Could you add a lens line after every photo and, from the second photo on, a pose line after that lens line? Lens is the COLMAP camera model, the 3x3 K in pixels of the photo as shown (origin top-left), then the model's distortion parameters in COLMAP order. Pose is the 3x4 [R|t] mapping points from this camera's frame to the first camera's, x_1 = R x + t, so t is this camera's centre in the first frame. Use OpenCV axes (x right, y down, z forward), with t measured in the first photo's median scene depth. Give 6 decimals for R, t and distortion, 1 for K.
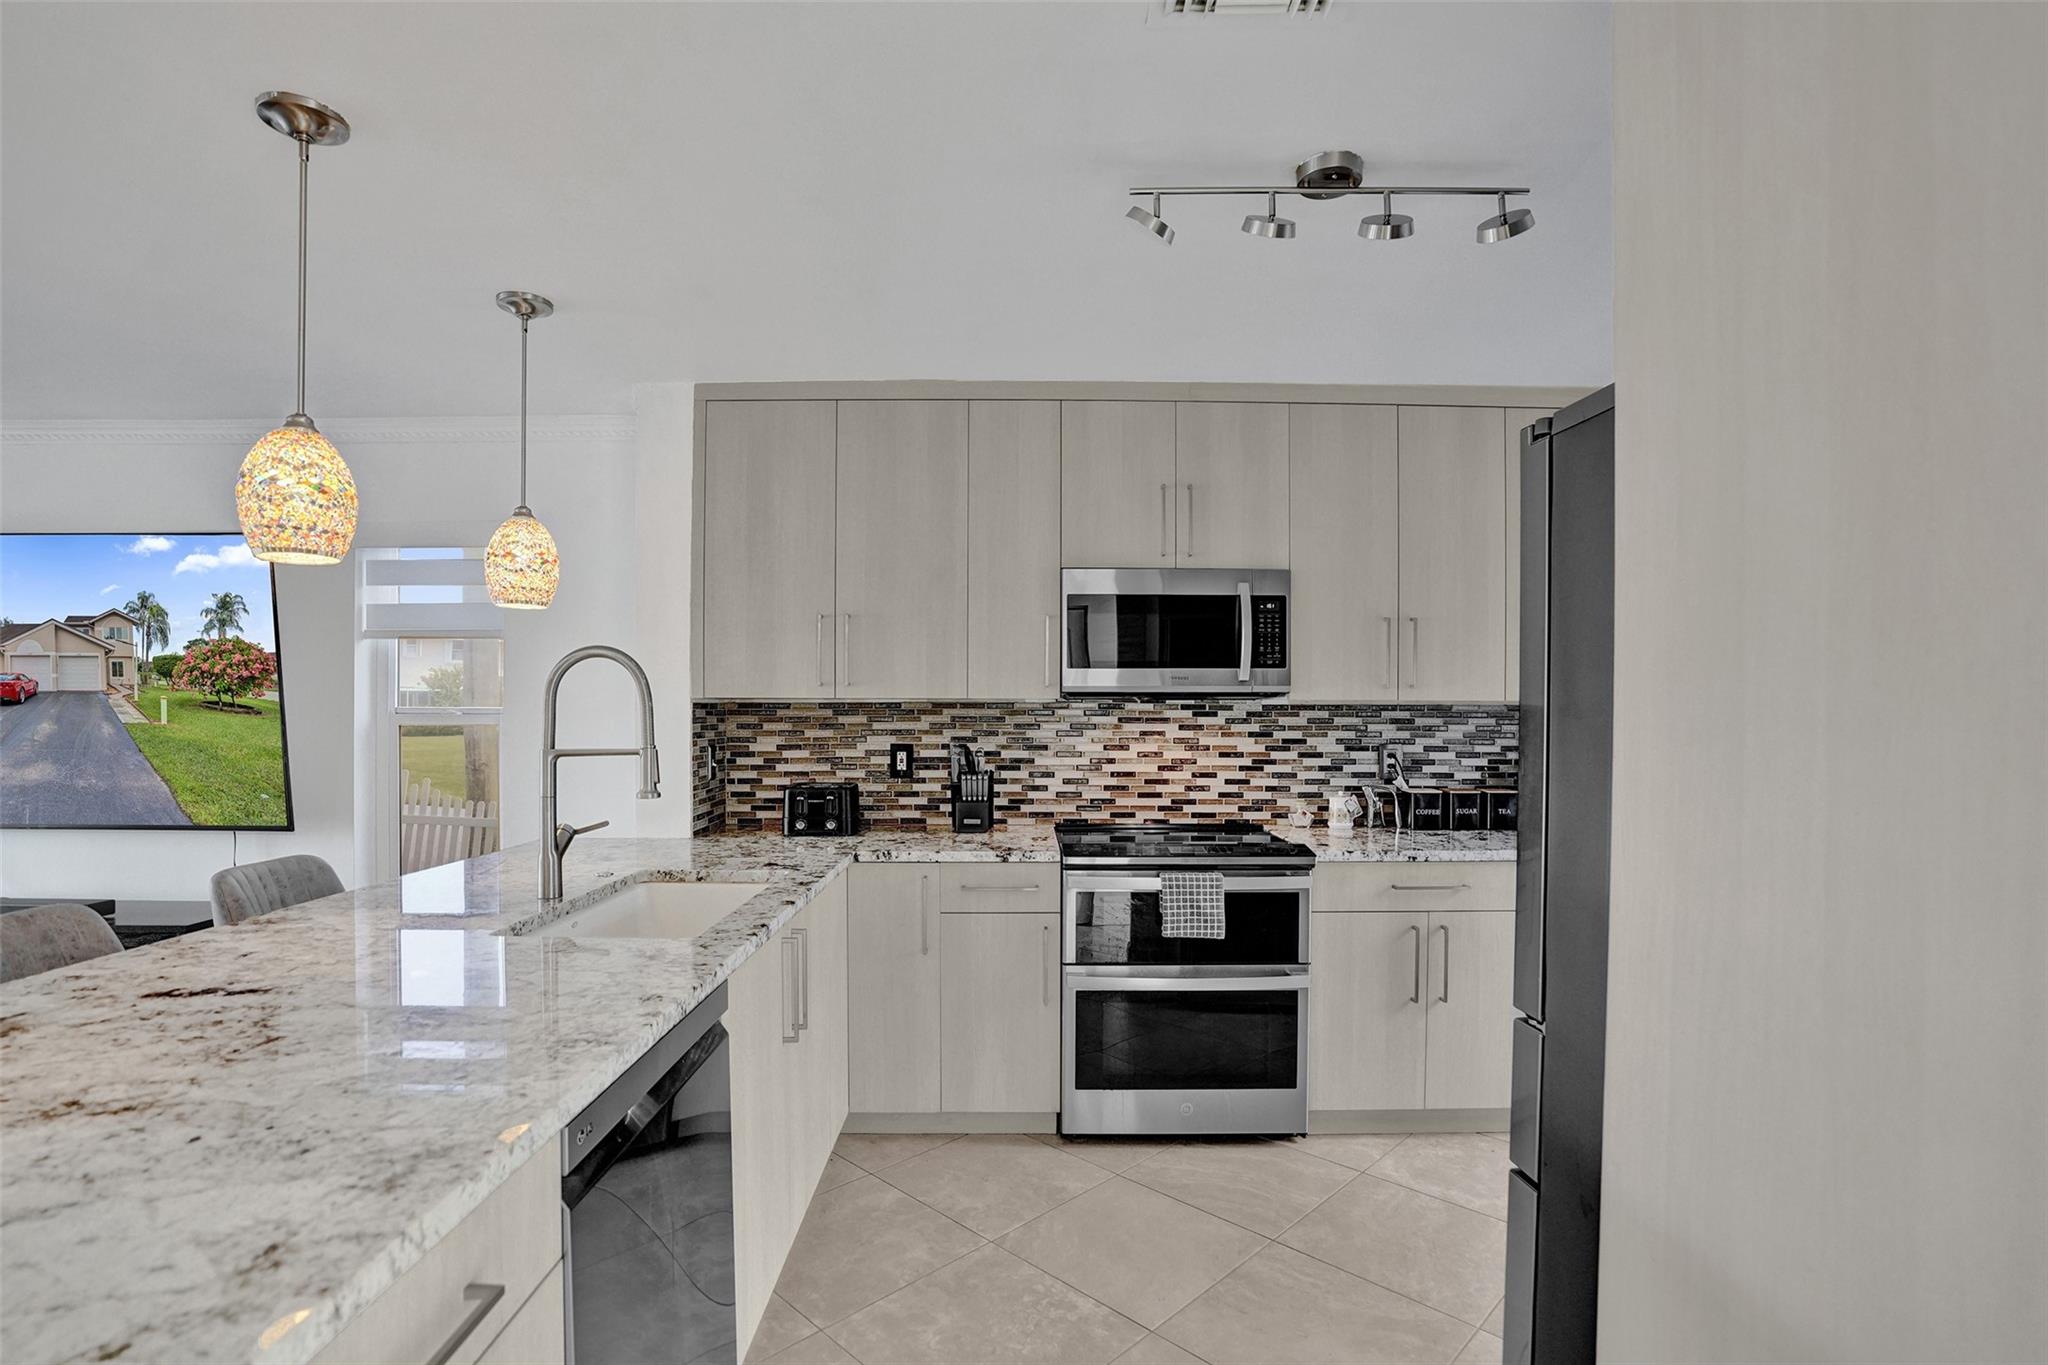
lens RADIAL K [[960.6, 0, 1022.8], [0, 960.6, 686.6], [0, 0, 1]] dist [-0.073728, 0.031282]
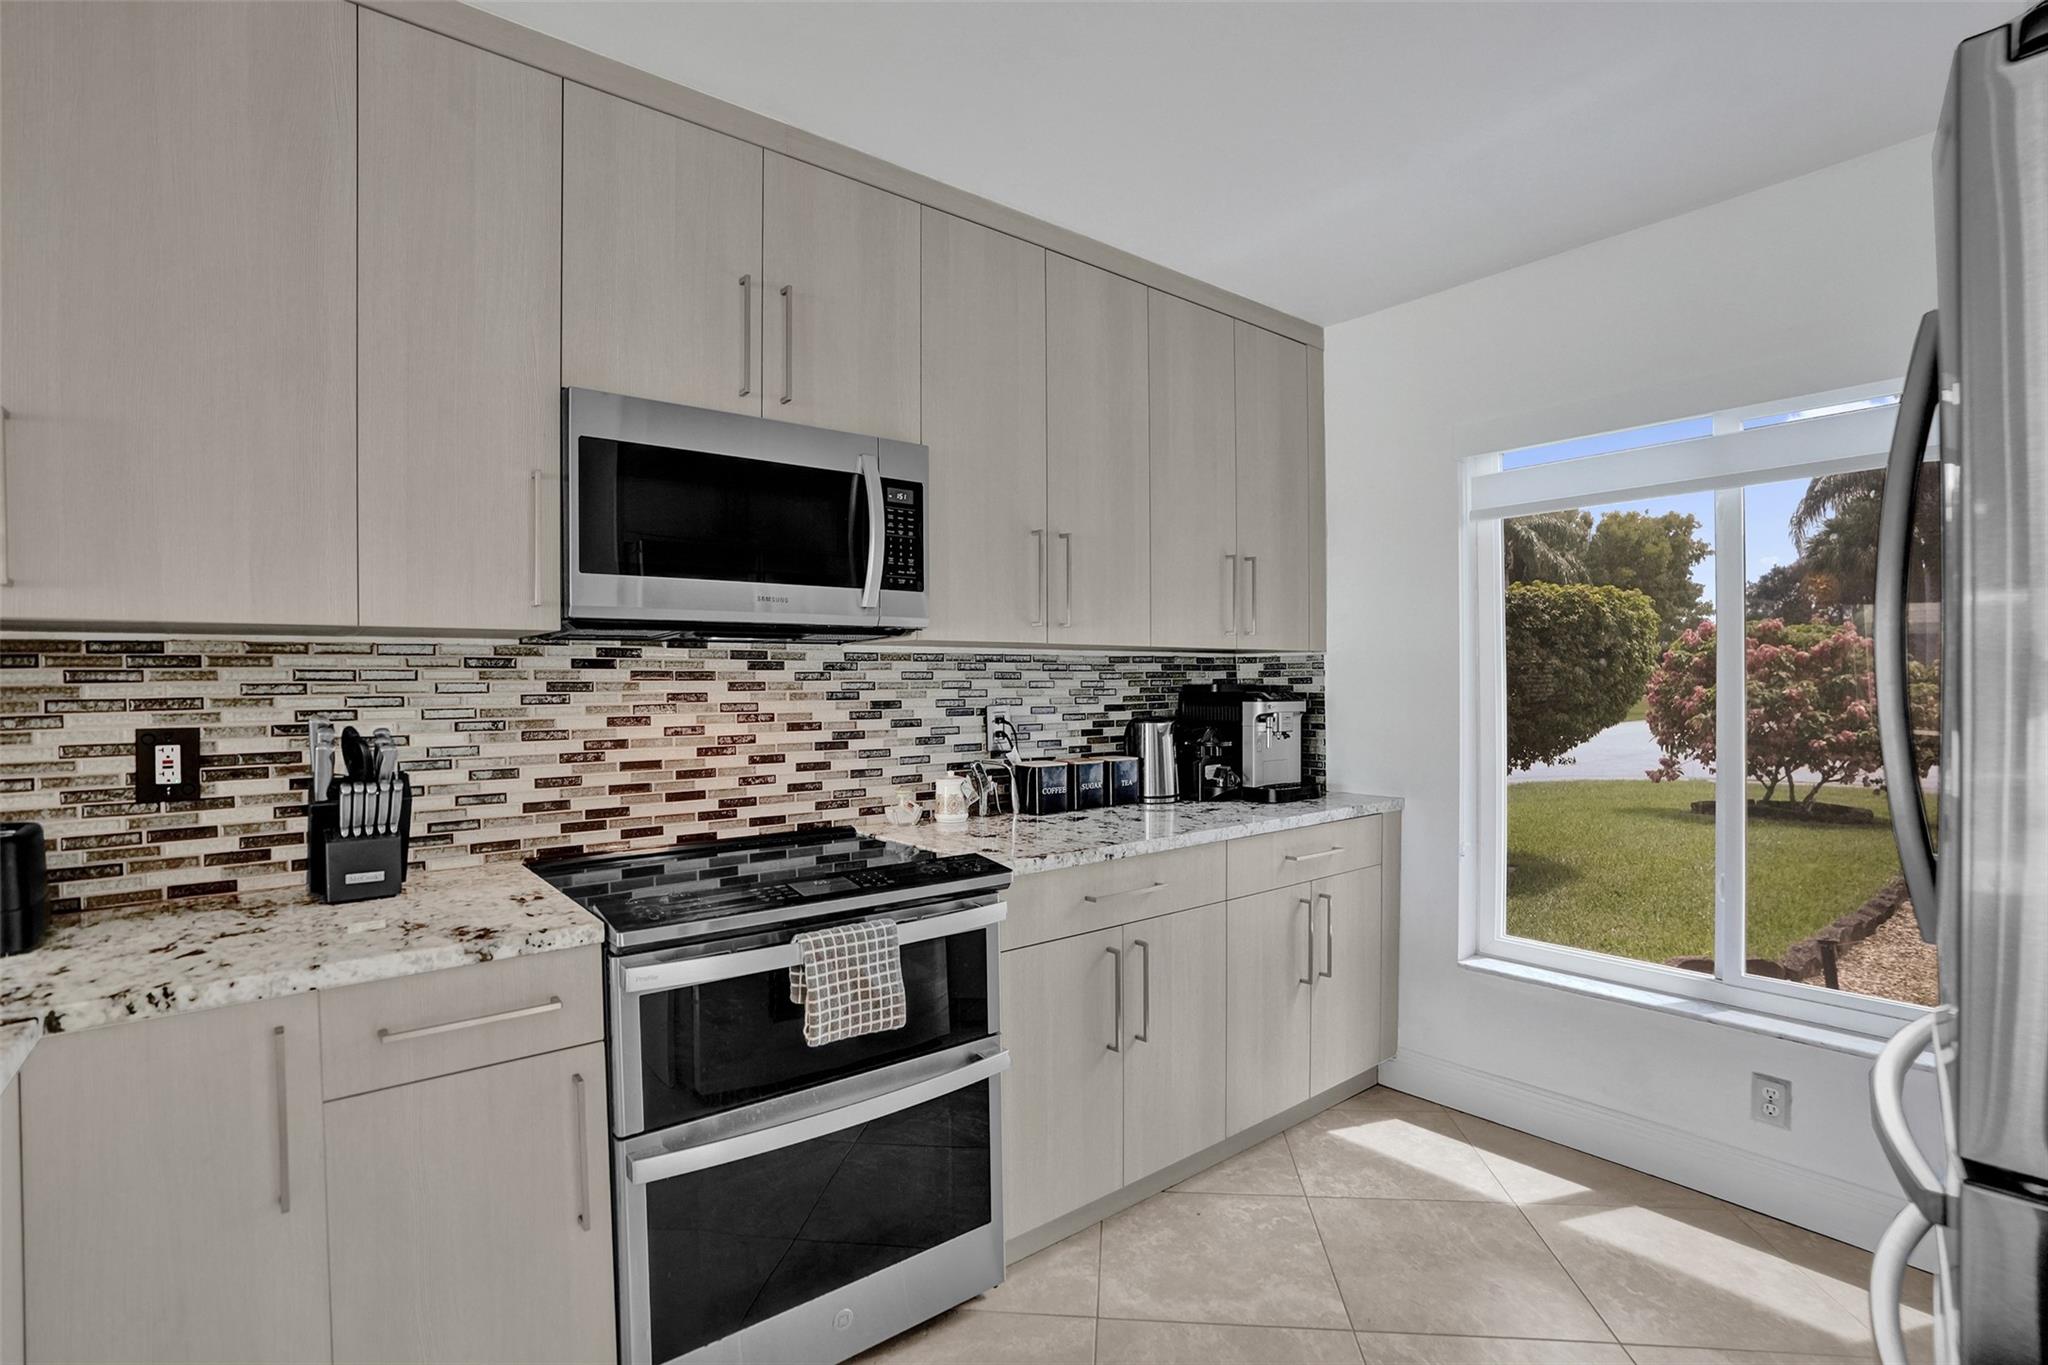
lens RADIAL K [[960.6, 0, 1022.8], [0, 960.6, 686.6], [0, 0, 1]] dist [-0.073728, 0.031282]
pose [[0.782591, -0.012413, 0.622412, -0.078900], [-0.000253, 0.999795, 0.020257, 0.029814], [-0.622536, -0.016010, 0.782428, 0.383646]]
